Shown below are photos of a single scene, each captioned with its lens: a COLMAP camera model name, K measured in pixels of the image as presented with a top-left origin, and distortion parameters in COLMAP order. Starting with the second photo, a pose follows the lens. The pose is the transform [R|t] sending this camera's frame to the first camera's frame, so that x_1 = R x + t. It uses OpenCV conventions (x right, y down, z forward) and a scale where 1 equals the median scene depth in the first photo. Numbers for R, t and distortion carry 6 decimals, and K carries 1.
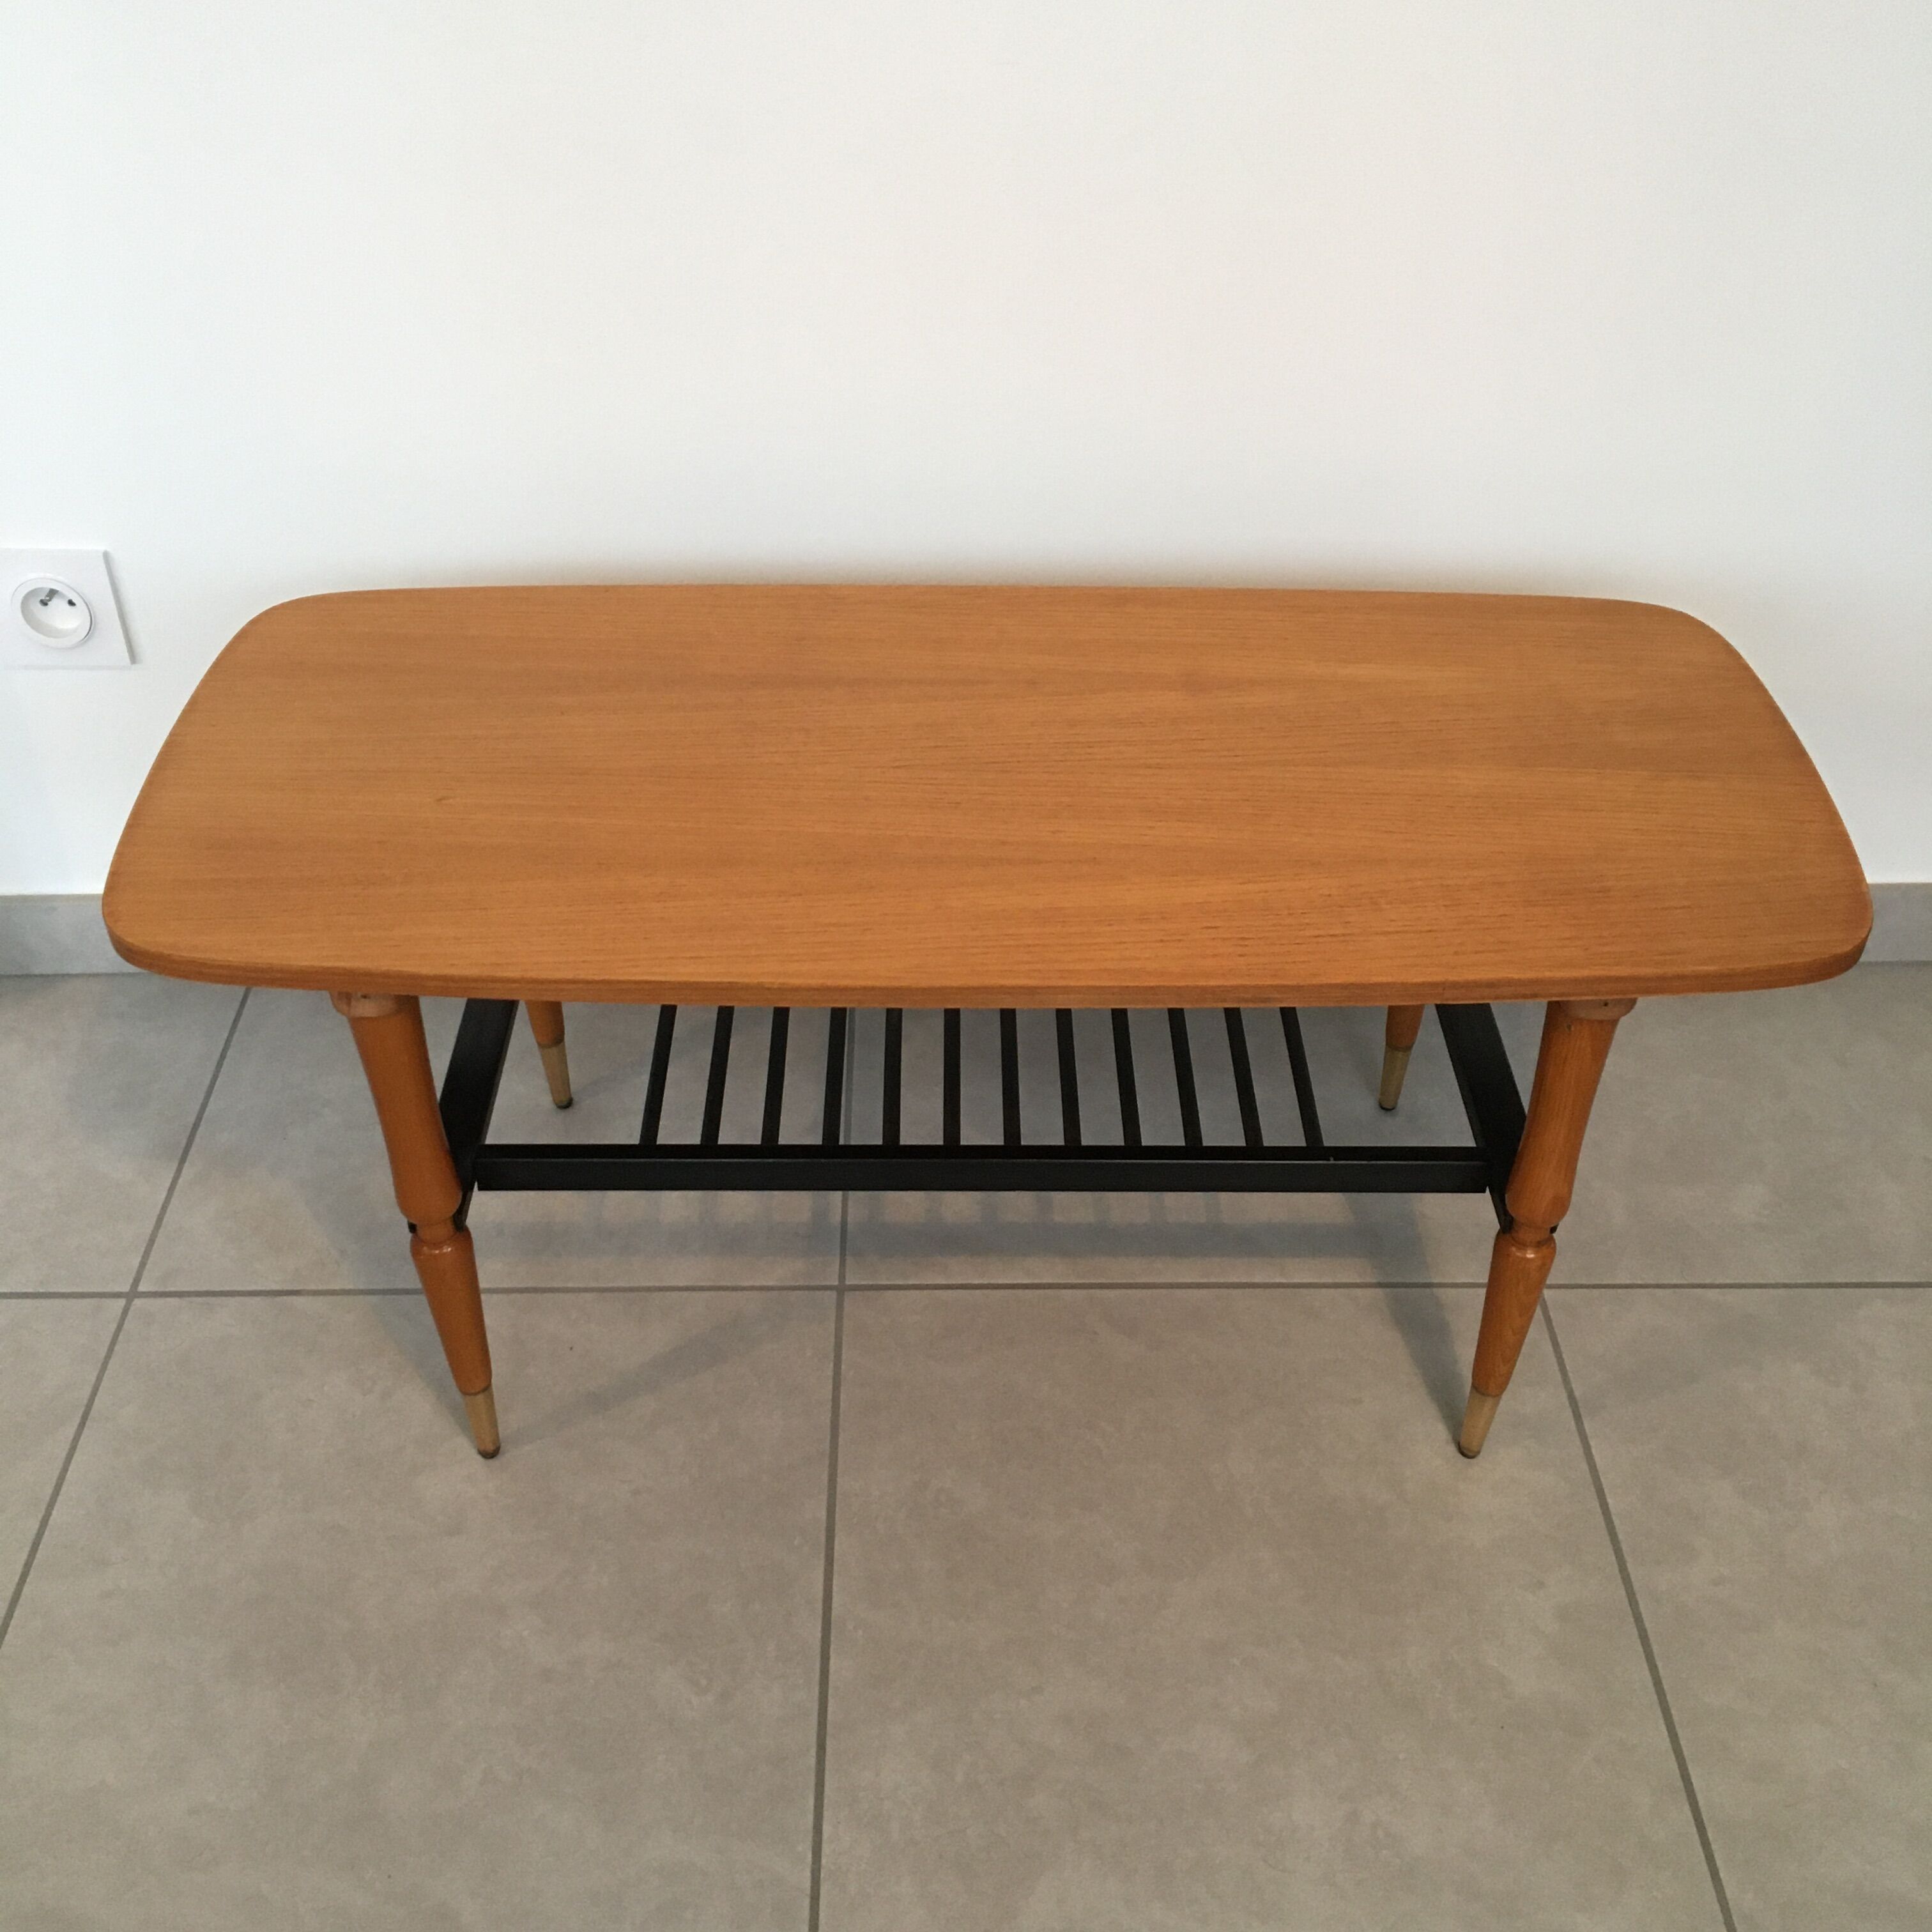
lens RADIAL K [[2163.2, 0, 966.0], [0, 2163.2, 966.0], [0, 0, 1]] dist [0.094706, -0.059519]
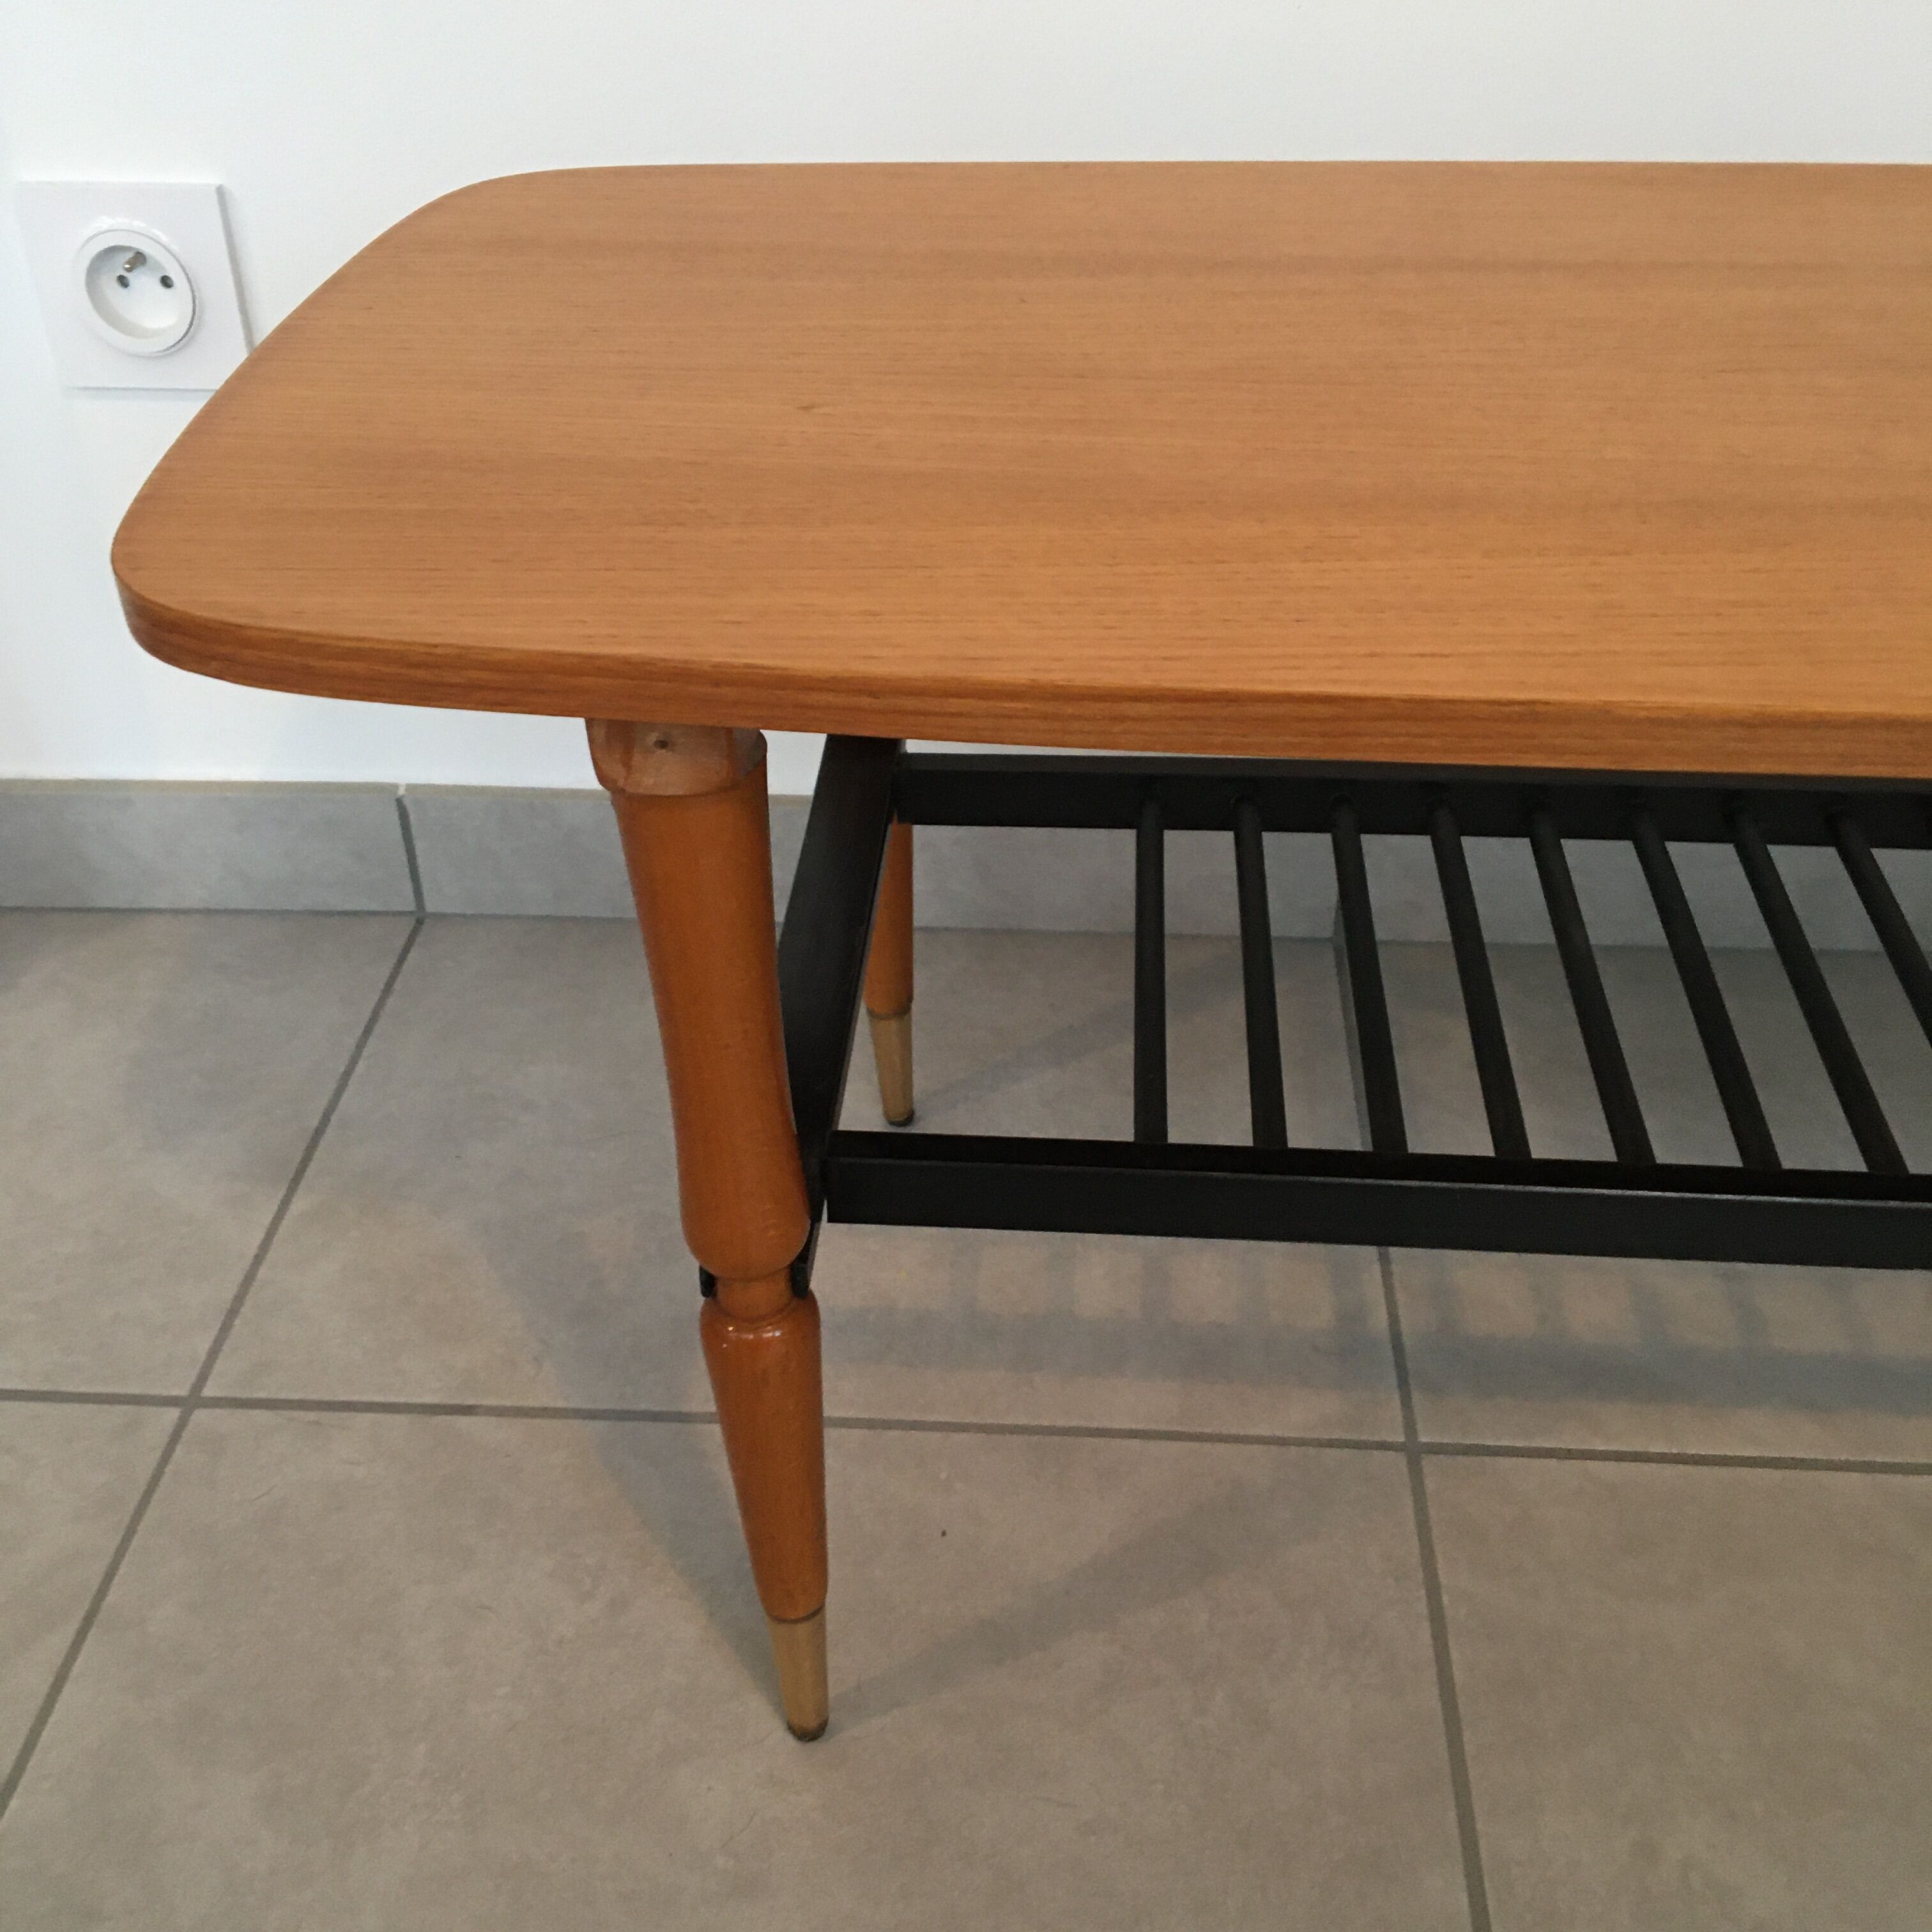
lens RADIAL K [[2206.4, 0, 966.0], [0, 2206.4, 966.0], [0, 0, 1]] dist [0.167909, -0.363410]
pose [[0.996683, 0.028191, -0.076343, -0.136495], [-0.032912, 0.997577, -0.061299, 0.065799], [0.074430, 0.063609, 0.995196, 0.425090]]
